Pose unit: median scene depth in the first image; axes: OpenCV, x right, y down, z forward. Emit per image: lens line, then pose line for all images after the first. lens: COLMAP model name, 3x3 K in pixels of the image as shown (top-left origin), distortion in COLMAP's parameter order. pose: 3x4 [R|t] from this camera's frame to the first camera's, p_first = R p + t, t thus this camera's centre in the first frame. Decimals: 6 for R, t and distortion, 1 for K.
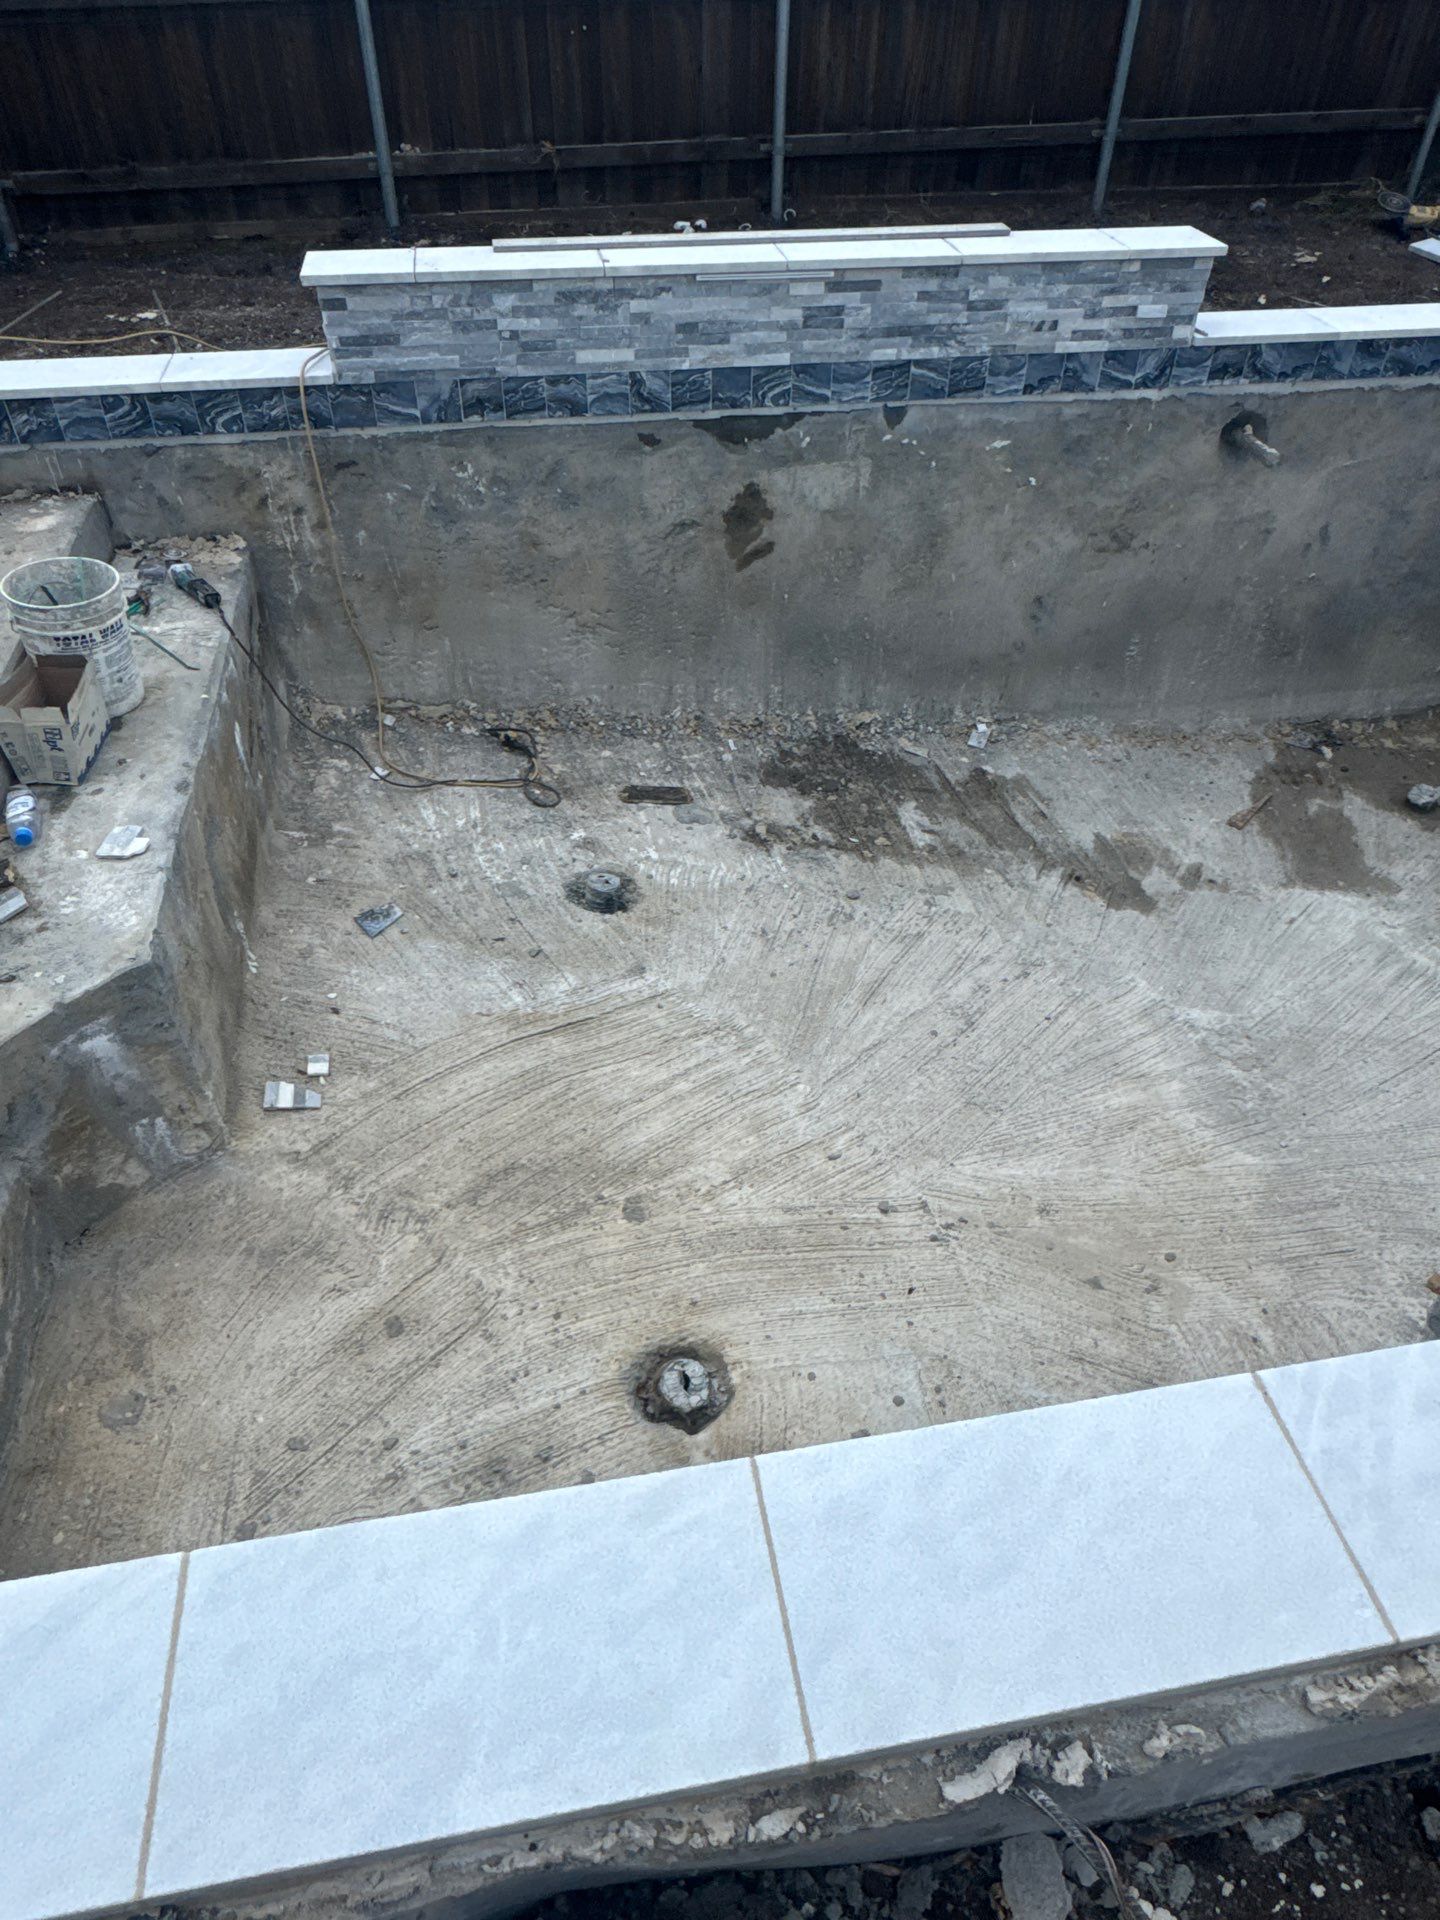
lens RADIAL K [[1240.0, 0, 723.7], [0, 1240.0, 954.1], [0, 0, 1]] dist [-0.002903, -0.000343]
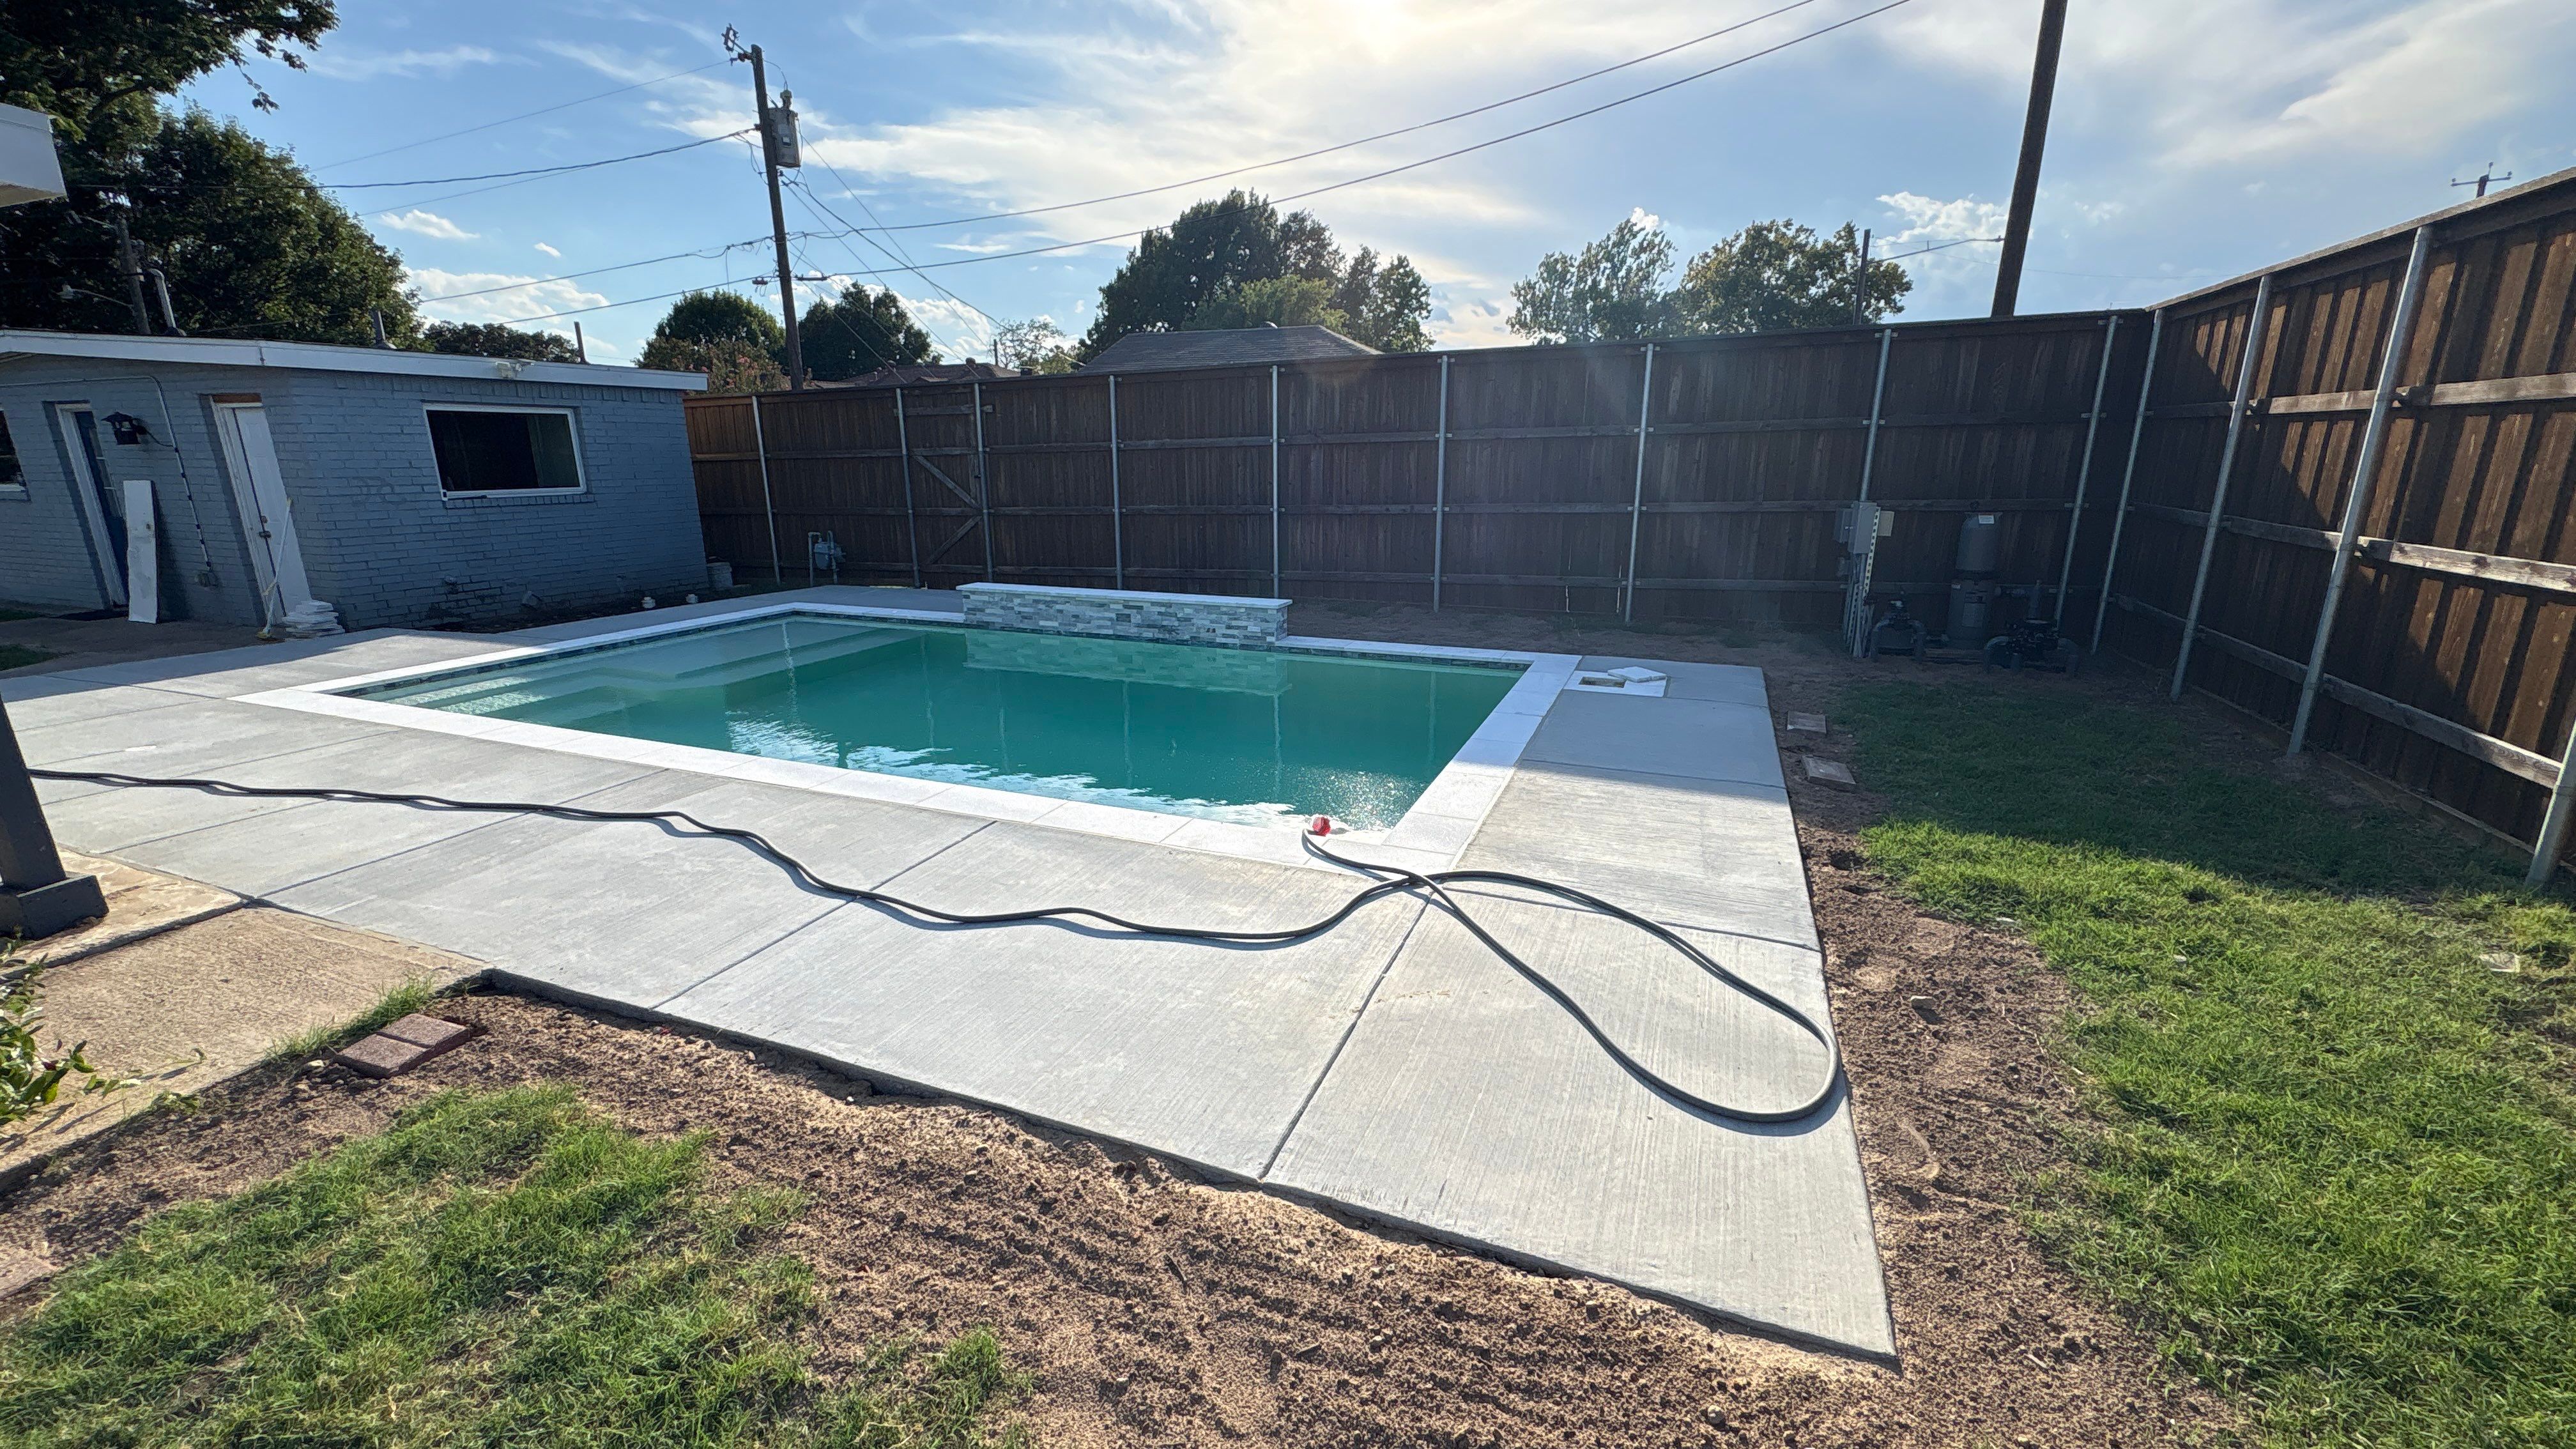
lens RADIAL K [[1028.0, 0, 1290.3], [0, 1028.0, 722.0], [0, 0, 1]] dist [0.000746, 0.000093]
pose [[0.846684, 0.122758, -0.517742, 1.413958], [-0.348075, 0.863734, -0.364428, 0.283278], [0.402455, 0.488768, 0.774039, -0.330061]]
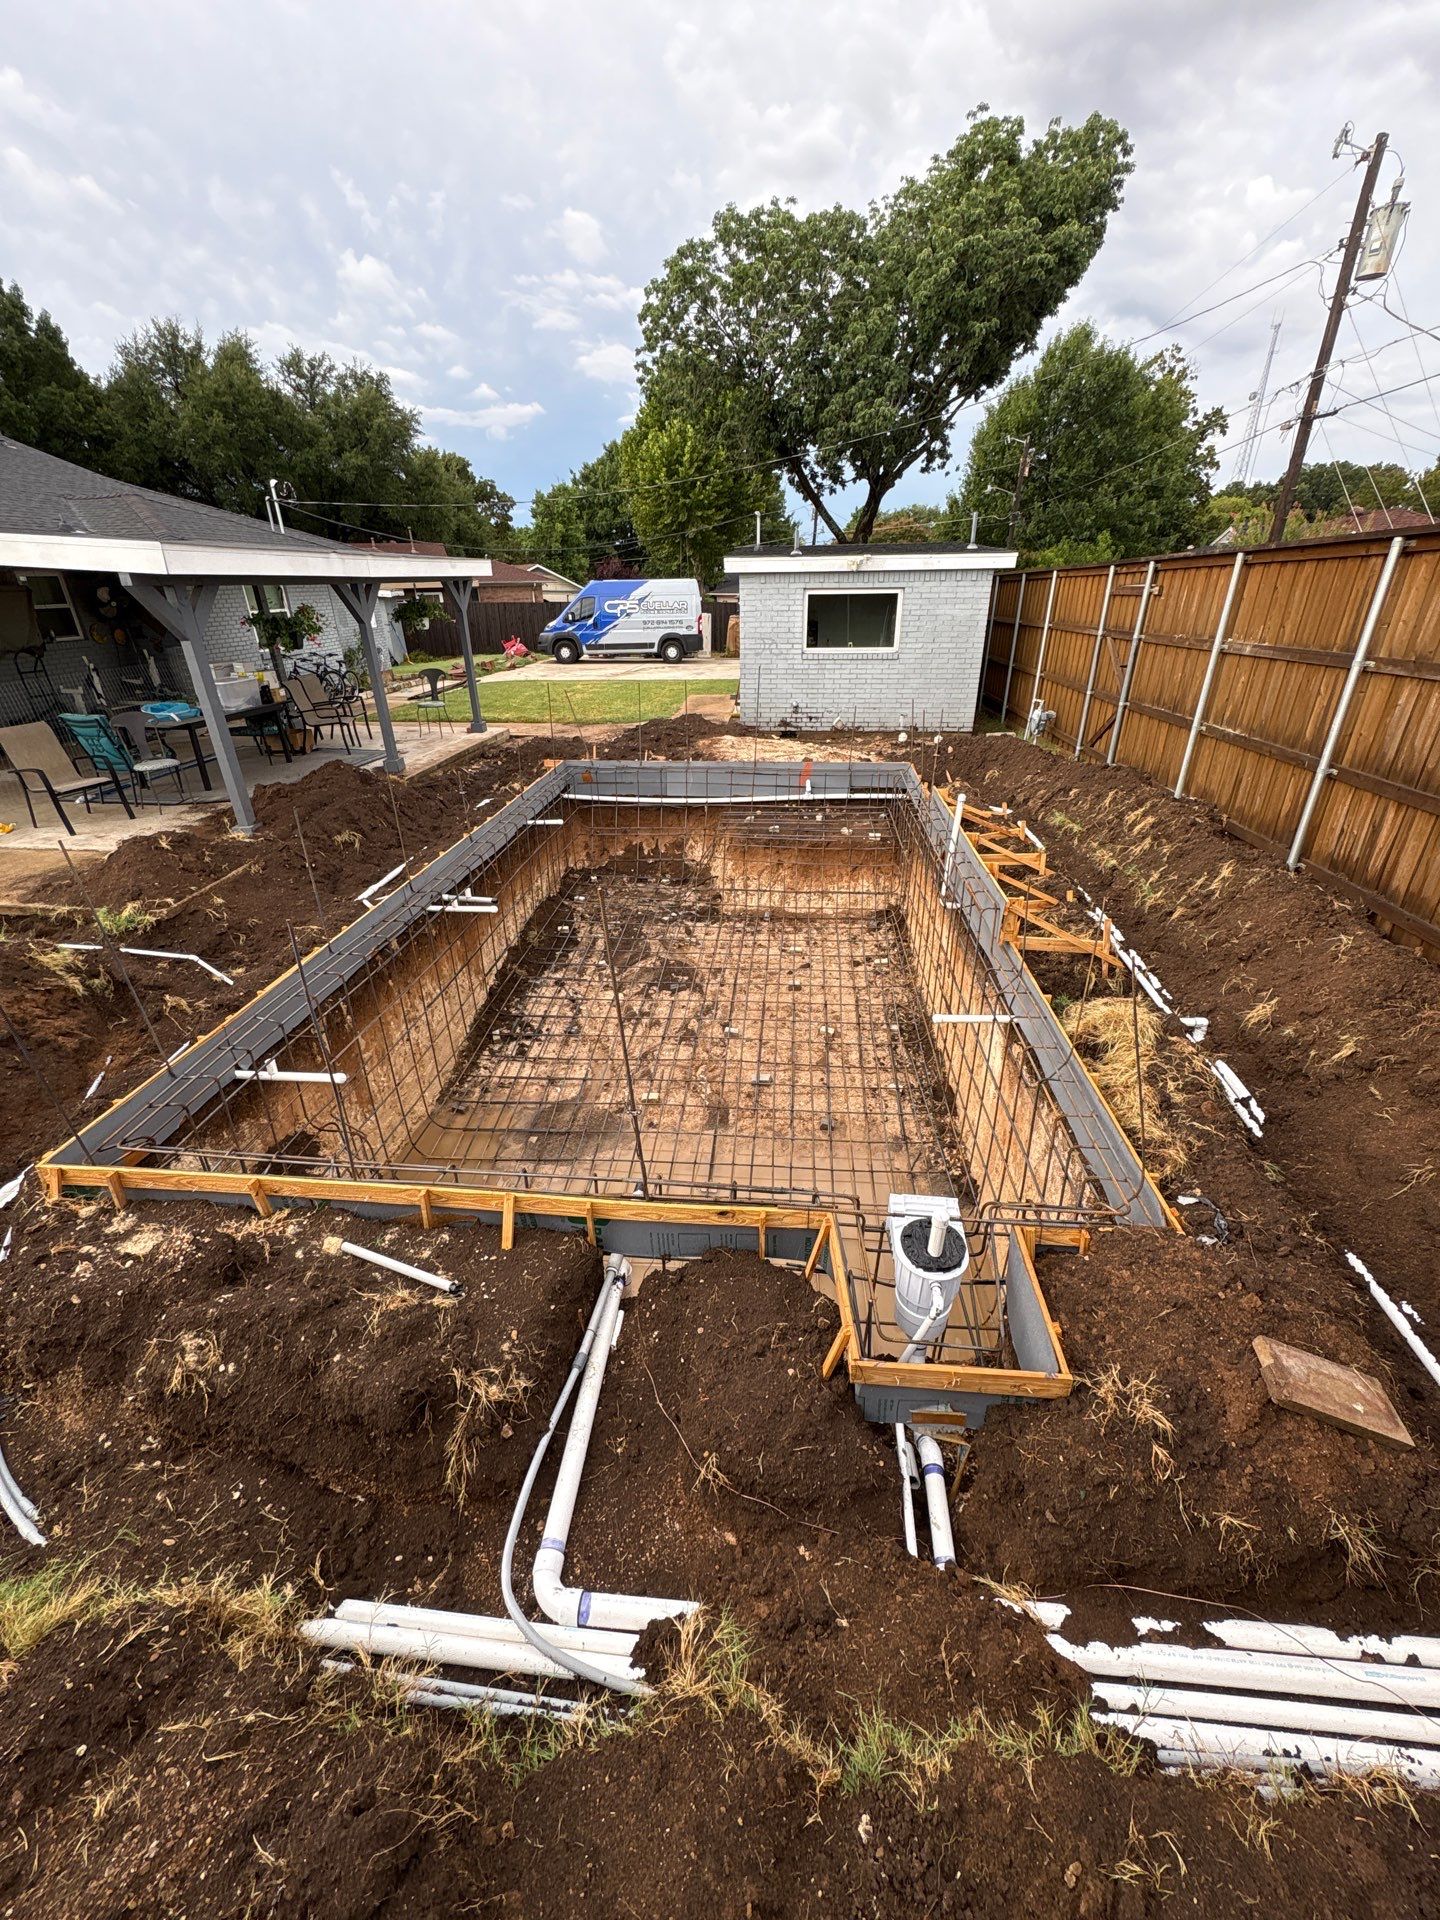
lens RADIAL K [[768.9, 0, 722.4], [0, 768.9, 951.2], [0, 0, 1]] dist [0.002956, 0.000476]
pose [[-0.263292, 0.413193, -0.871751, 1.490978], [-0.640015, 0.601325, 0.478318, -0.820542], [0.721843, 0.683871, 0.106125, 0.676464]]
